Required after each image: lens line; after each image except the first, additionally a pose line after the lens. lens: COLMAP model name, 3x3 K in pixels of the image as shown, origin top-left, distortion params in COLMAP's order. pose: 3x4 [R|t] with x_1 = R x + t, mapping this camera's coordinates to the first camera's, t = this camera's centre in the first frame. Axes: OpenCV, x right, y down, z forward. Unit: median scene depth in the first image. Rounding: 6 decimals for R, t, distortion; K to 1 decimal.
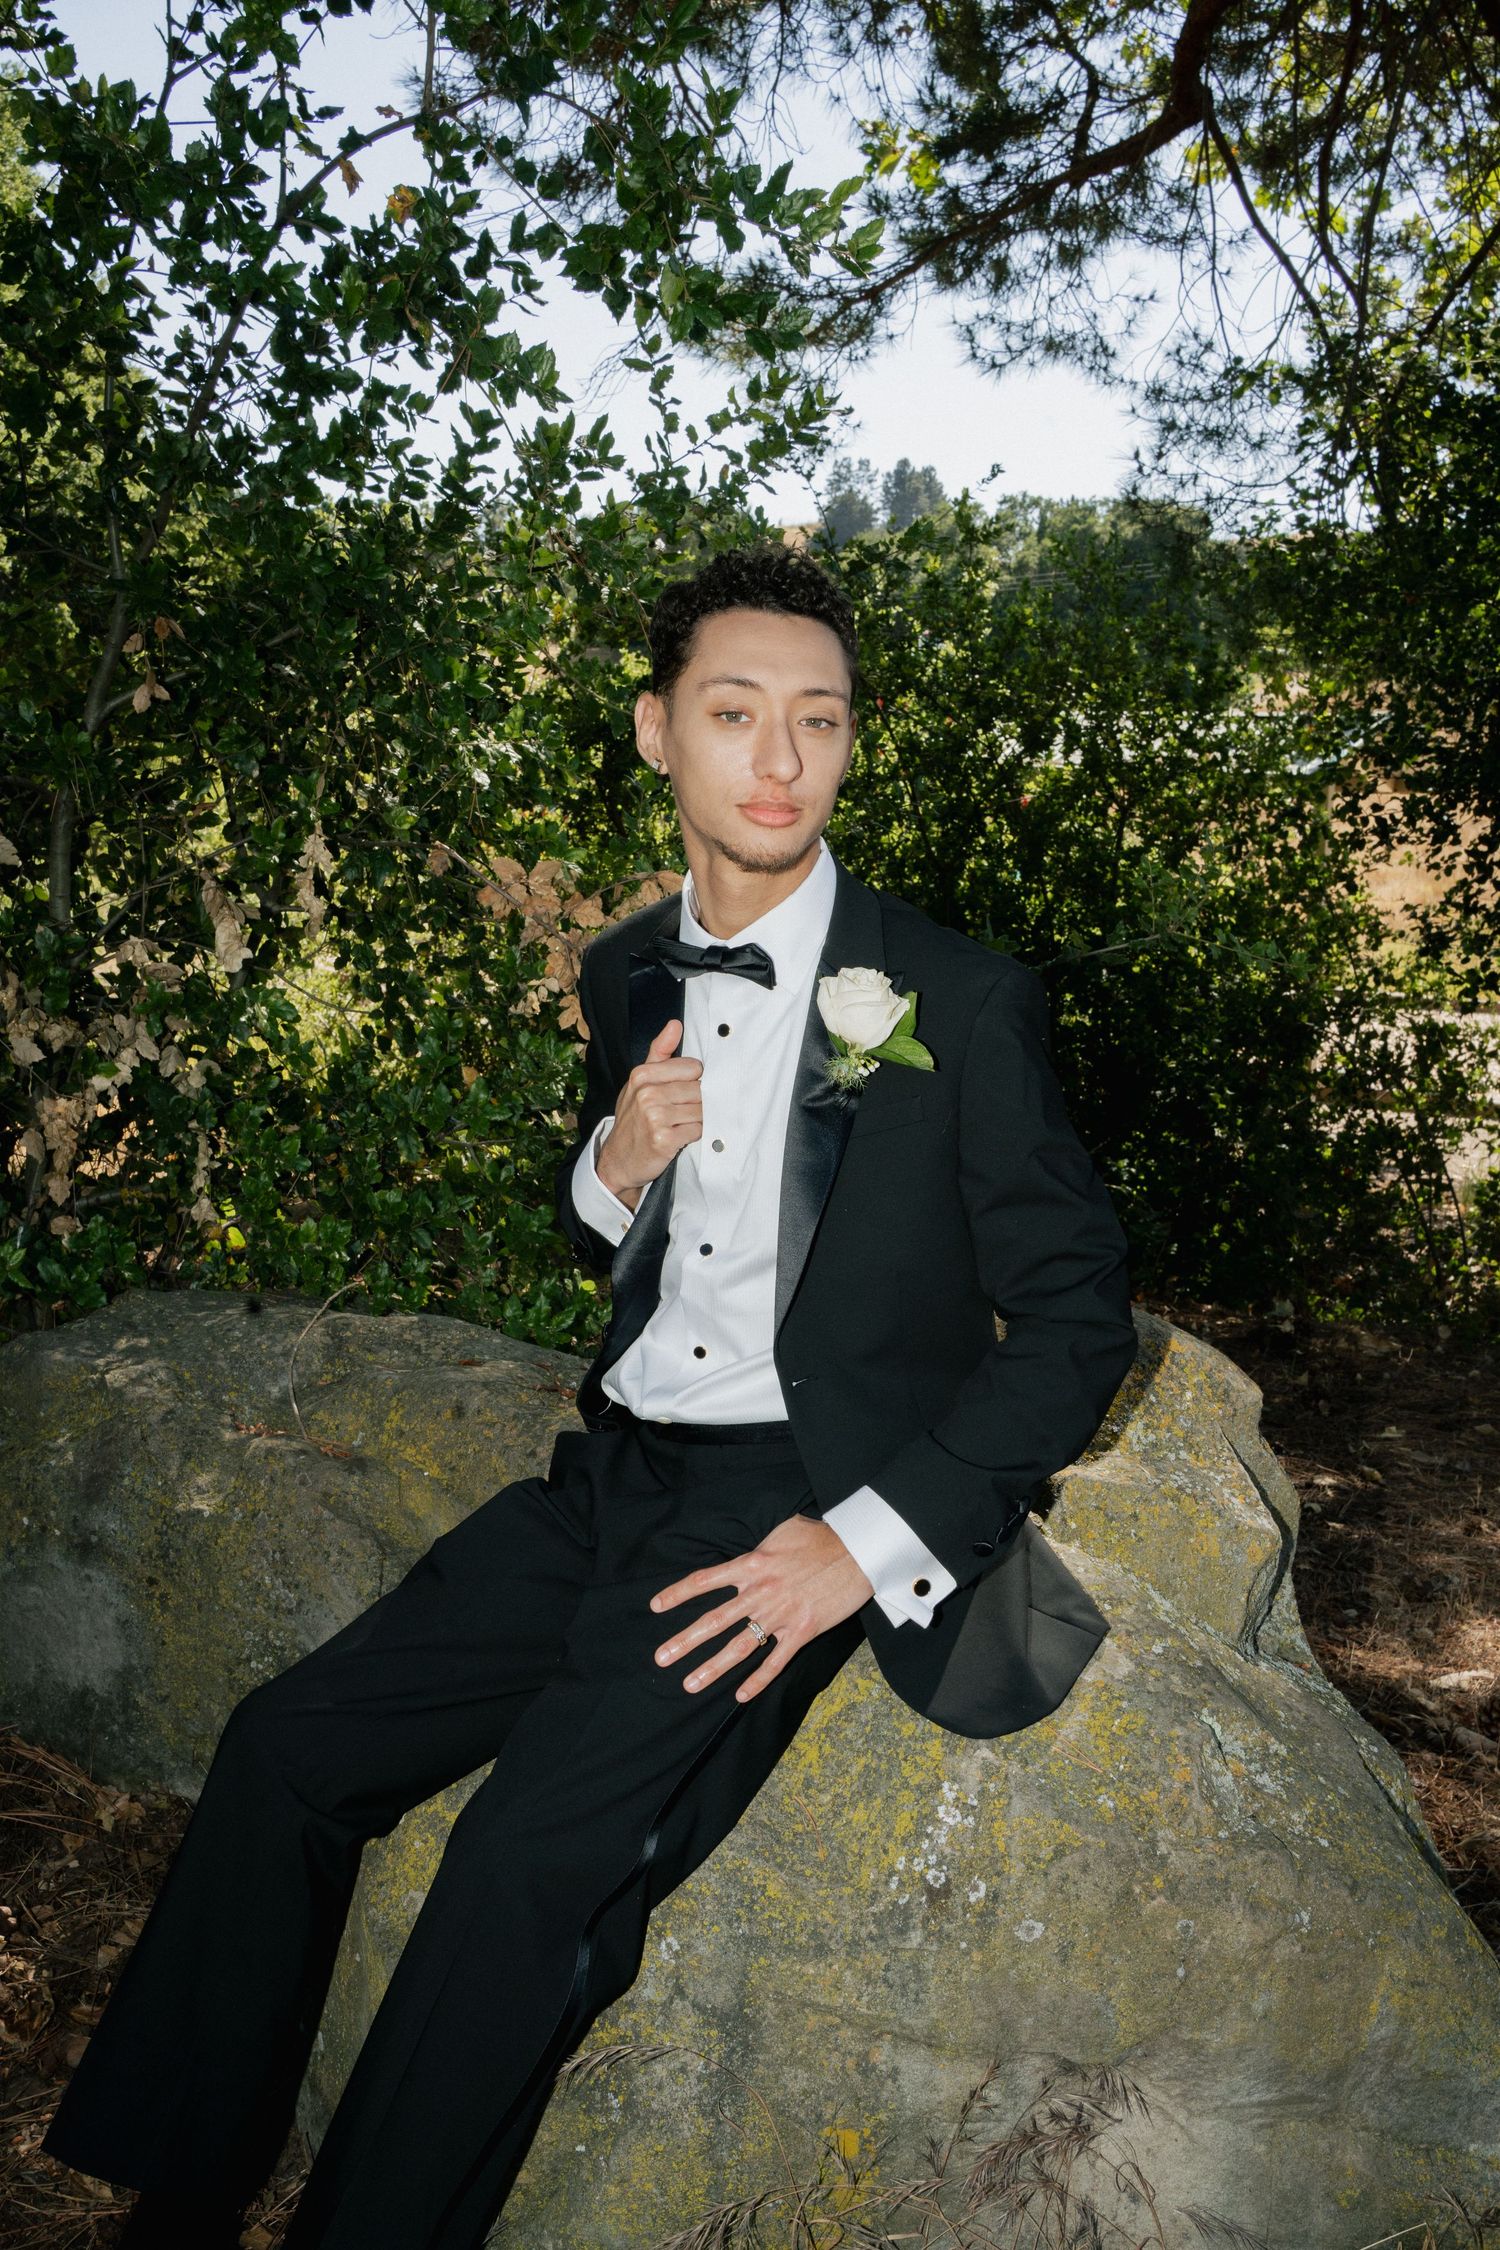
lens RADIAL K [[2272.7, 0, 750.0], [0, 2272.7, 1125.0], [0, 0, 1]] dist [-0.003294, 0.133504]
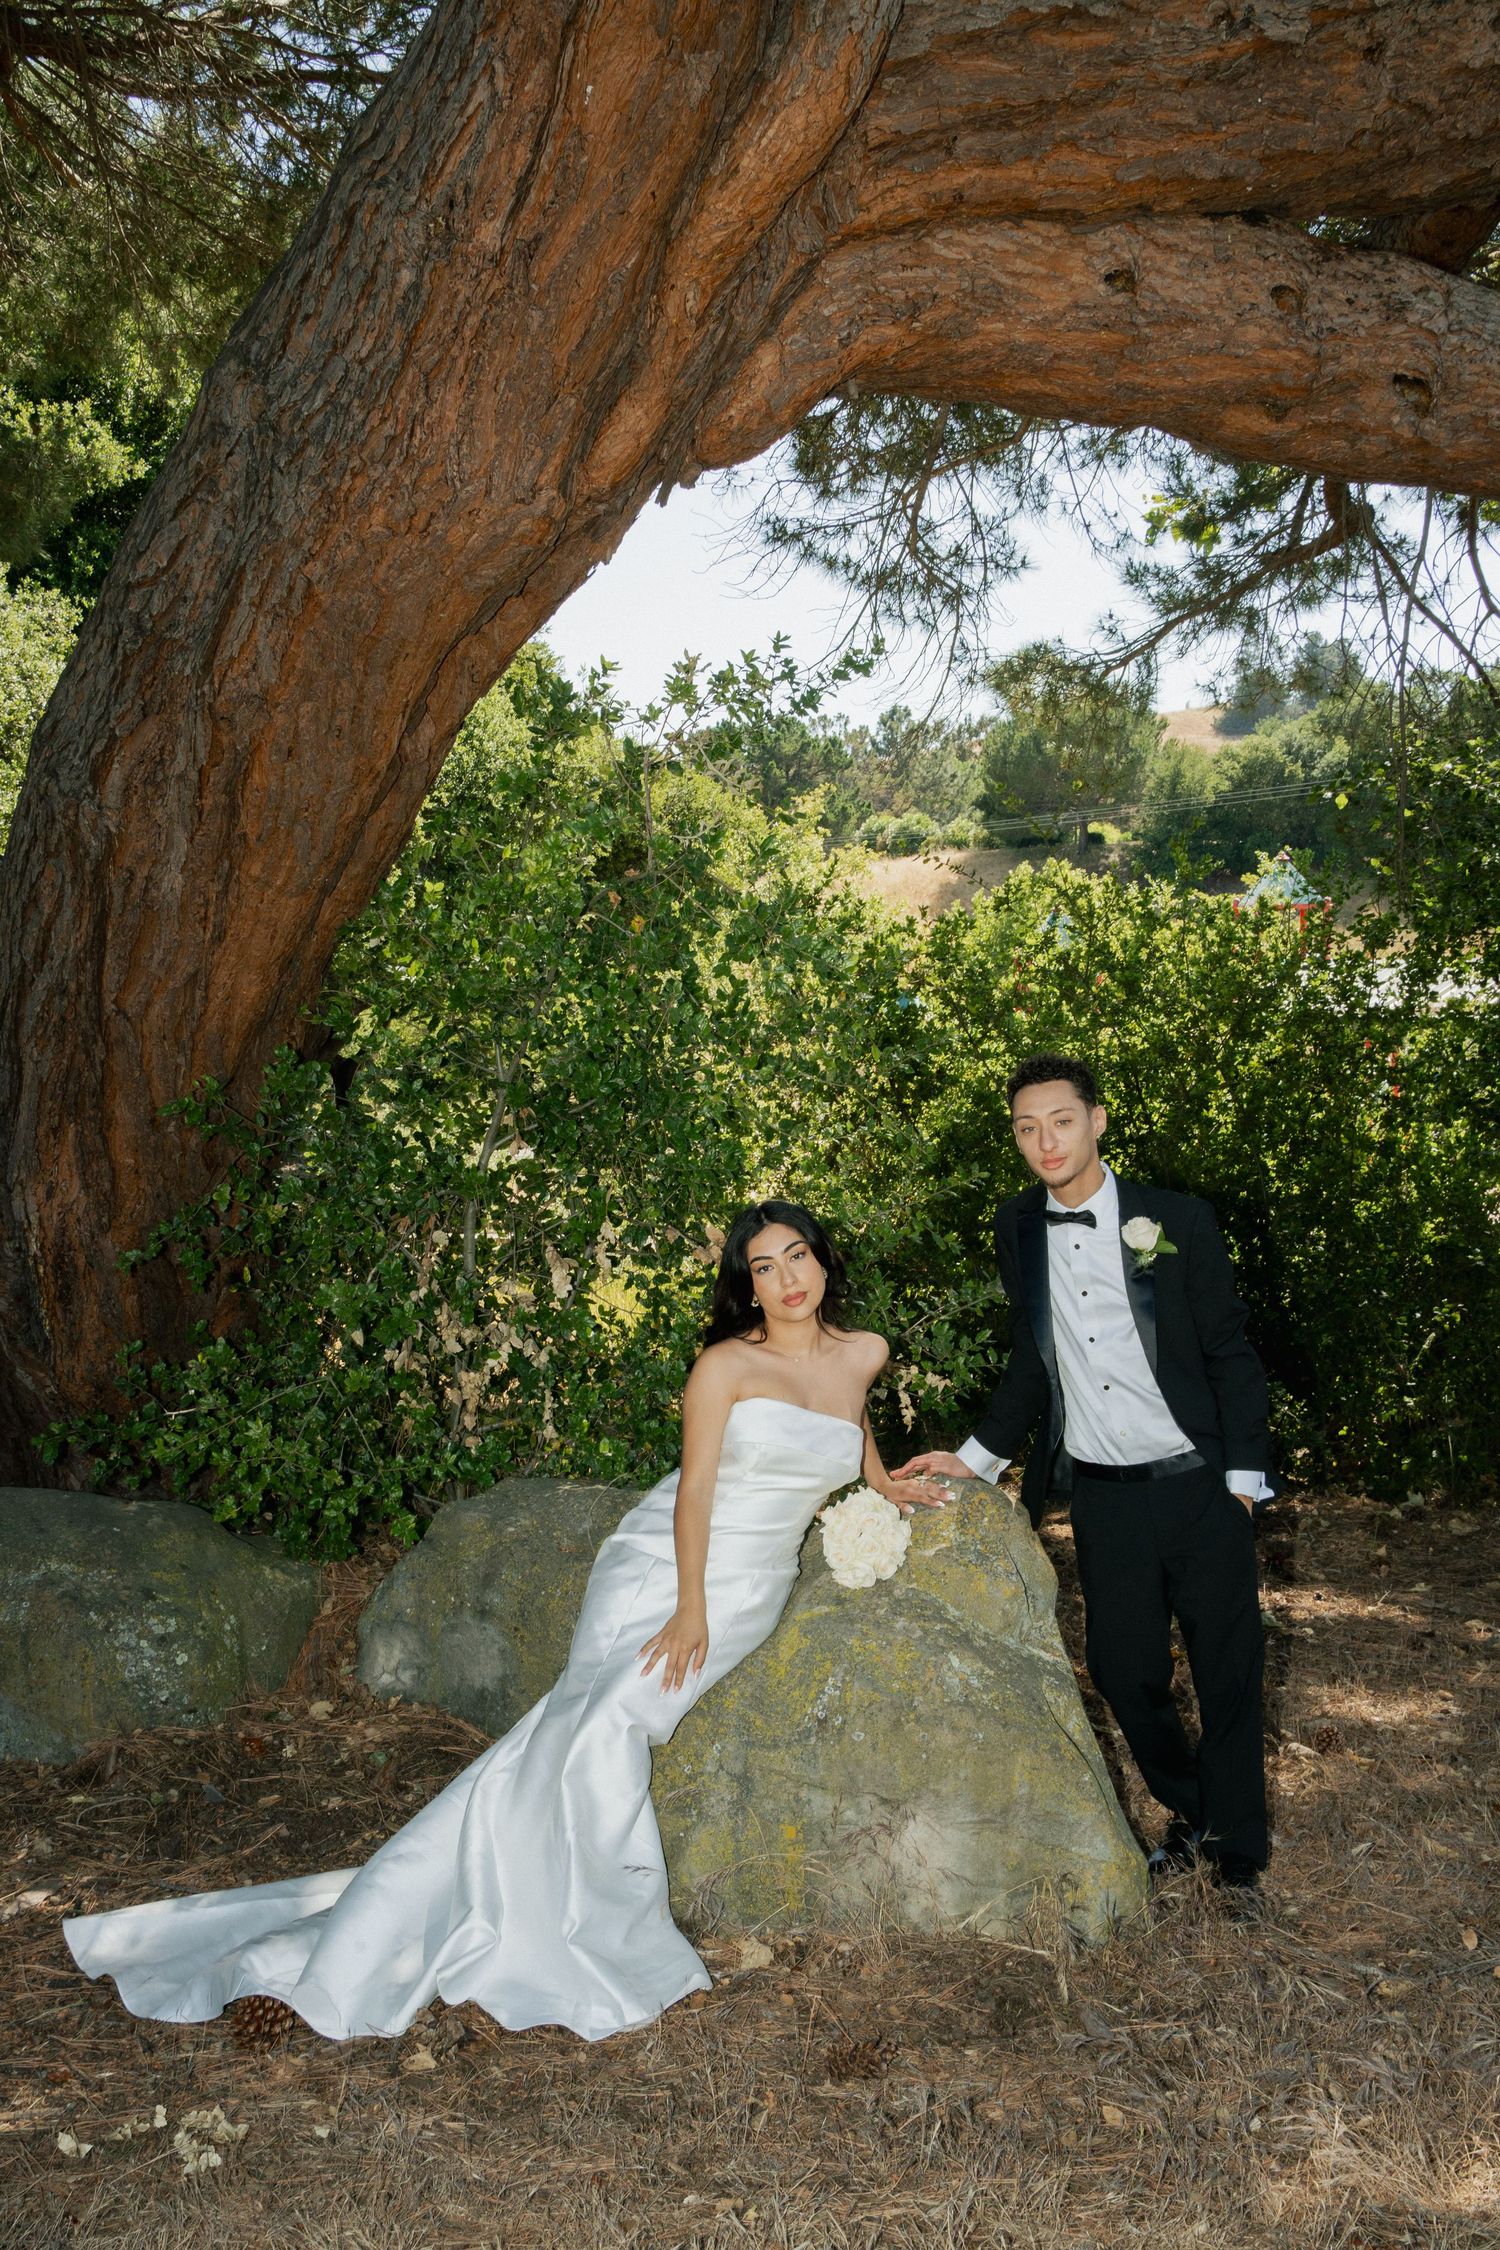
lens RADIAL K [[2272.7, 0, 750.0], [0, 2272.7, 1125.0], [0, 0, 1]] dist [-0.003294, 0.133504]
pose [[0.984349, -0.029749, -0.173703, 0.245085], [0.013281, 0.995369, -0.095205, -0.032500], [0.175731, 0.091408, 0.980185, -0.781562]]
